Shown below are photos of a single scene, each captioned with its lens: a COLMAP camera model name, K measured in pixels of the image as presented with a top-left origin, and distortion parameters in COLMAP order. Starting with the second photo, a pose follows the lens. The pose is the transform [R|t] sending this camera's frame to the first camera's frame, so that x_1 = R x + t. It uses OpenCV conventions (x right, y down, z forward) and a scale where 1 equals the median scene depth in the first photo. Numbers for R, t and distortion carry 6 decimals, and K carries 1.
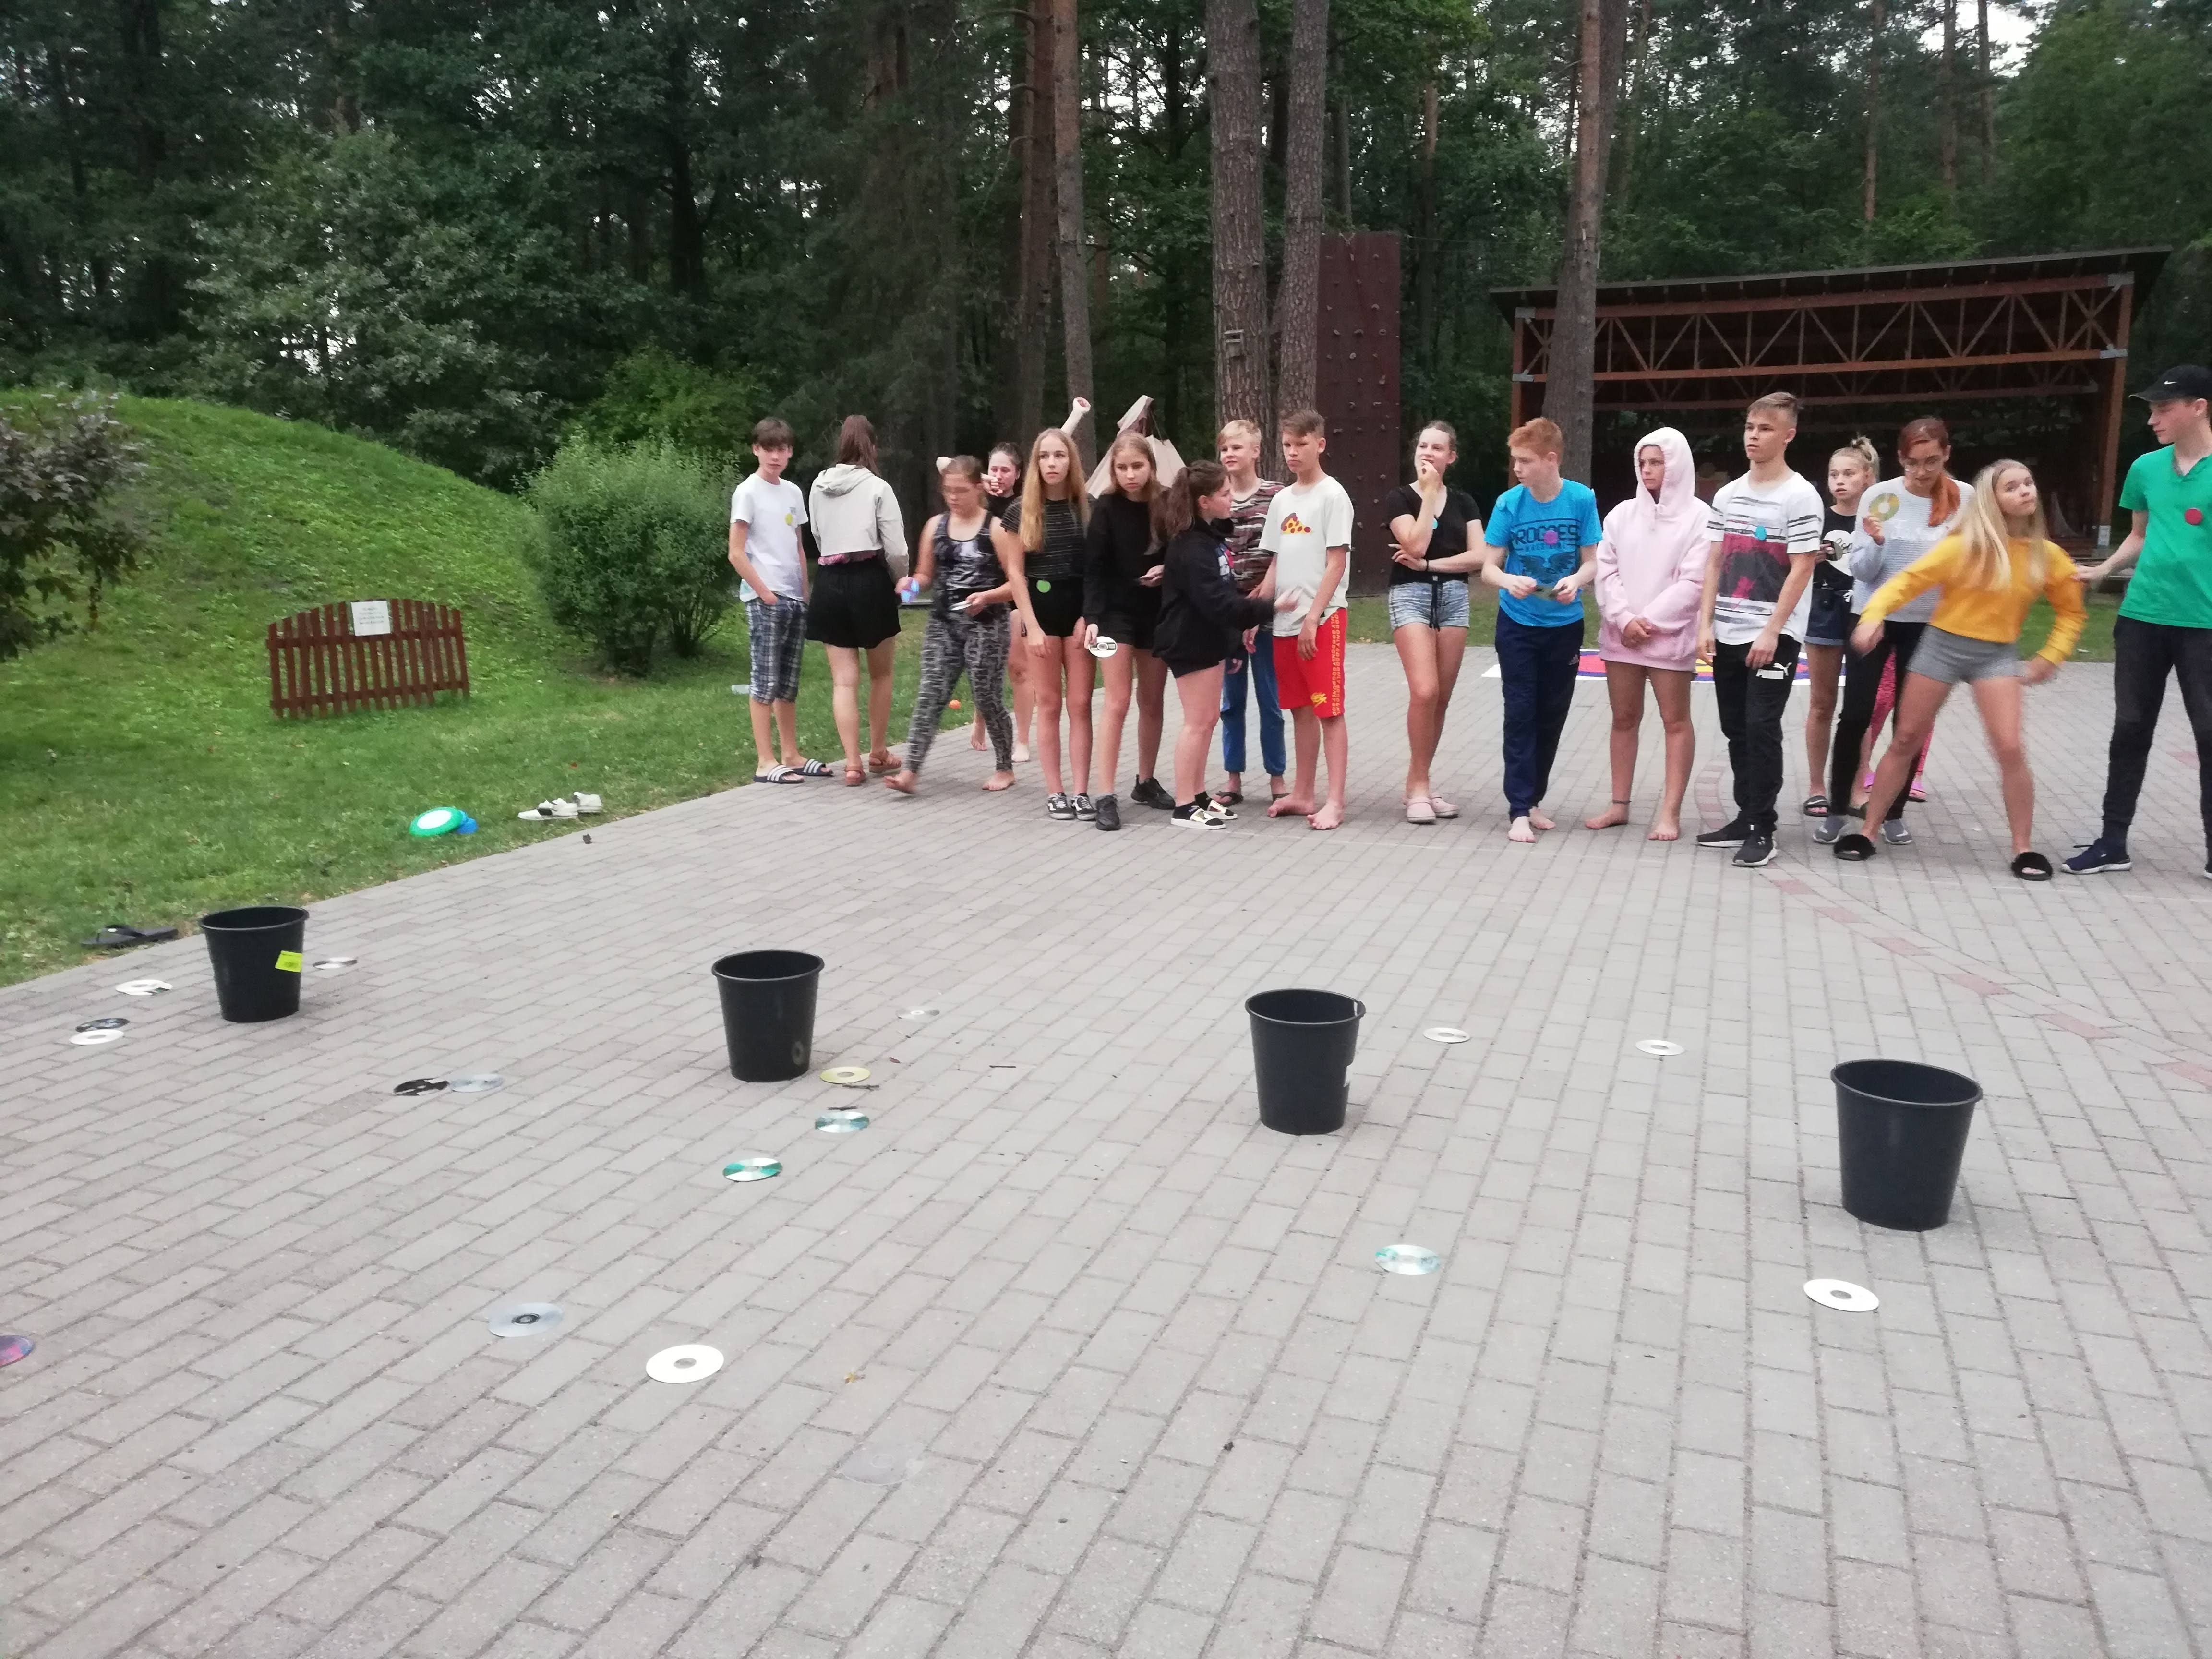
lens RADIAL K [[1710.6, 0, 1105.6], [0, 1710.6, 831.6], [0, 0, 1]] dist [0.029795, -0.000493]
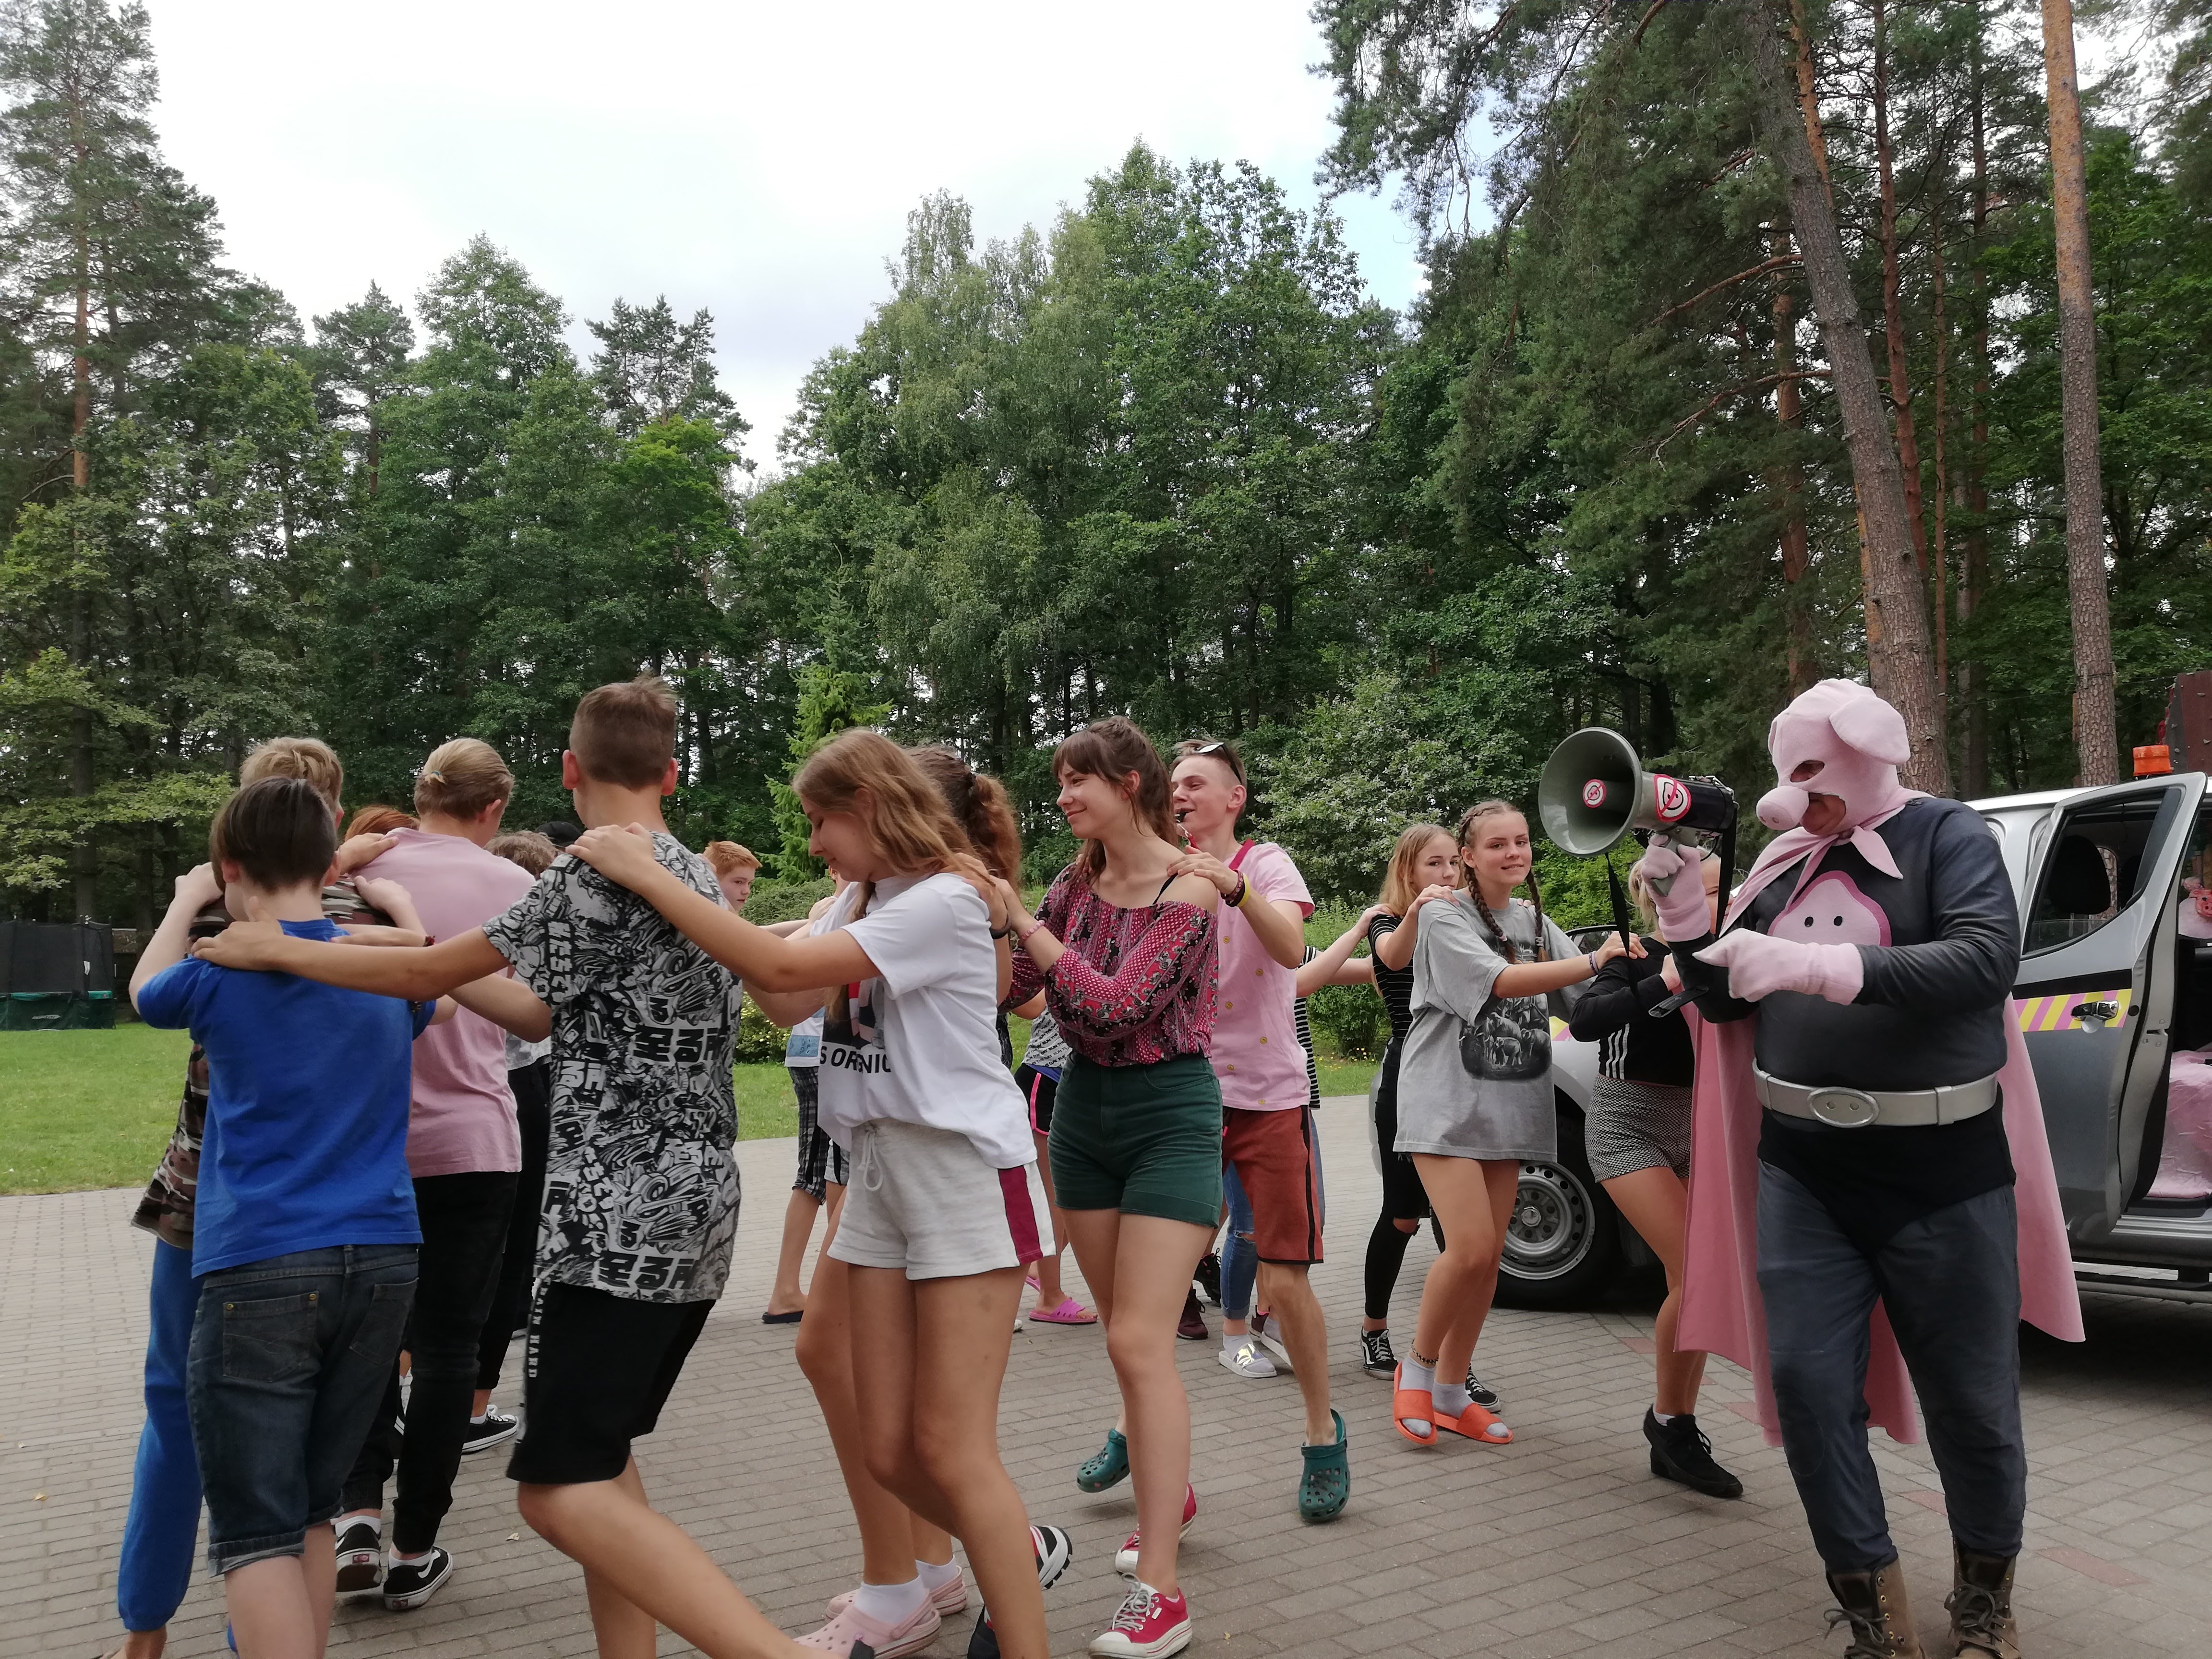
lens RADIAL K [[1710.6, 0, 1104.8], [0, 1710.6, 828.3], [0, 0, 1]] dist [0.029795, -0.000493]
pose [[0.806743, -0.059000, -0.587949, 0.177773], [-0.093812, 0.969595, -0.226020, 0.029077], [0.583408, 0.237496, 0.776679, -0.131882]]
